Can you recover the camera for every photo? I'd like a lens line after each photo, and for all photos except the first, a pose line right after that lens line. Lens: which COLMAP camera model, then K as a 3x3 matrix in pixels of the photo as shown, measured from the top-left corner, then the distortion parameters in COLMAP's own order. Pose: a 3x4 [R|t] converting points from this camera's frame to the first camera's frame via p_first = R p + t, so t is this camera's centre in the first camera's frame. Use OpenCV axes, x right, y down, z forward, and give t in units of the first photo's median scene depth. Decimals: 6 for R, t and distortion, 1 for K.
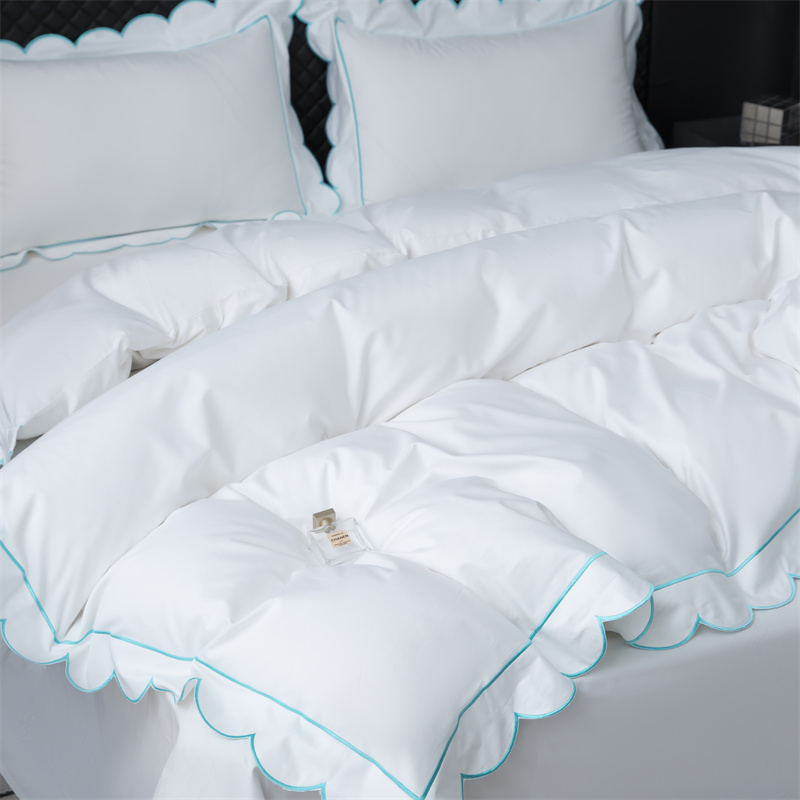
lens RADIAL K [[1585.5, 0, 376.1], [0, 1585.5, 361.6], [0, 0, 1]] dist [0.062450, 0.086738]
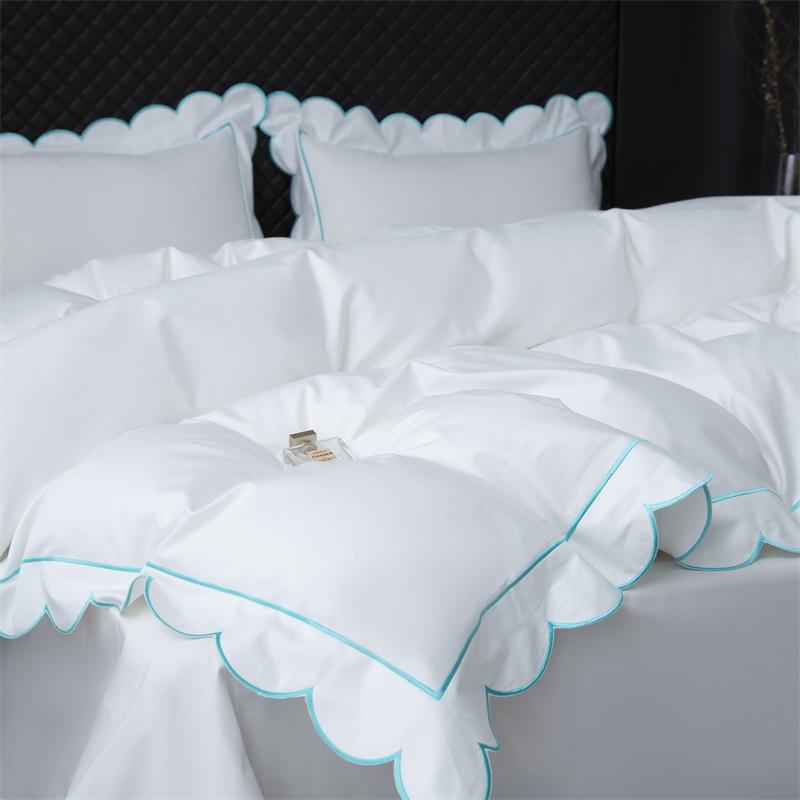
lens RADIAL K [[1477.1, 0, 343.5], [0, 1477.1, 429.4], [0, 0, 1]] dist [0.000423, 0.226264]
pose [[0.999870, -0.008906, 0.013469, -0.021913], [0.011174, 0.983781, -0.179028, 0.232873], [-0.011657, 0.179155, 0.983752, 0.234947]]
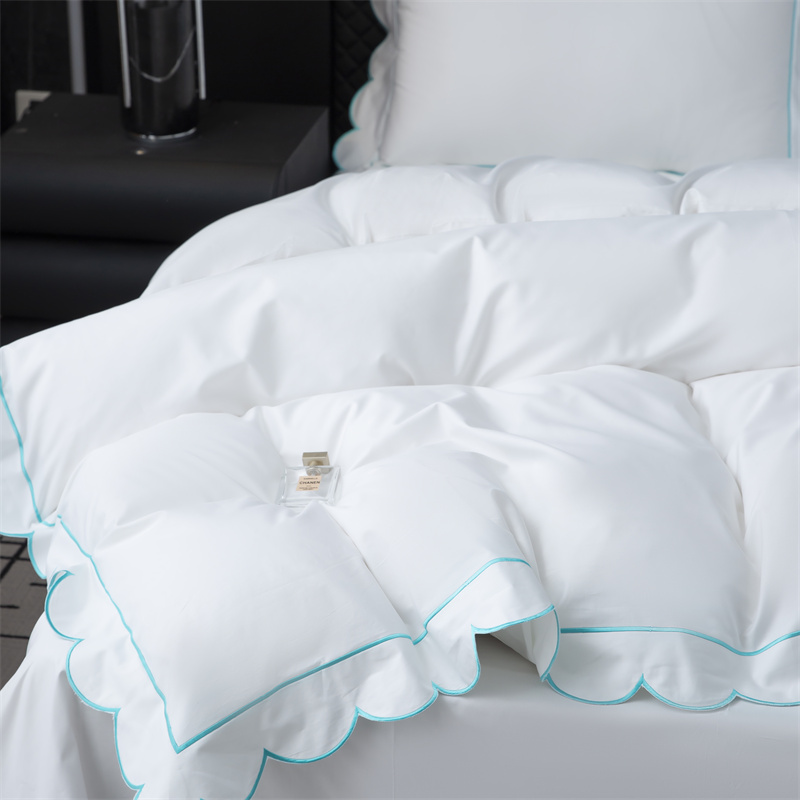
lens RADIAL K [[2137.2, 0, 399.7], [0, 2137.2, 352.2], [0, 0, 1]] dist [0.170556, -0.056902]
pose [[0.847007, 0.202280, -0.491592, 0.576776], [-0.214863, 0.976138, 0.031454, -0.006723], [0.486224, 0.078983, 0.870257, -0.009462]]
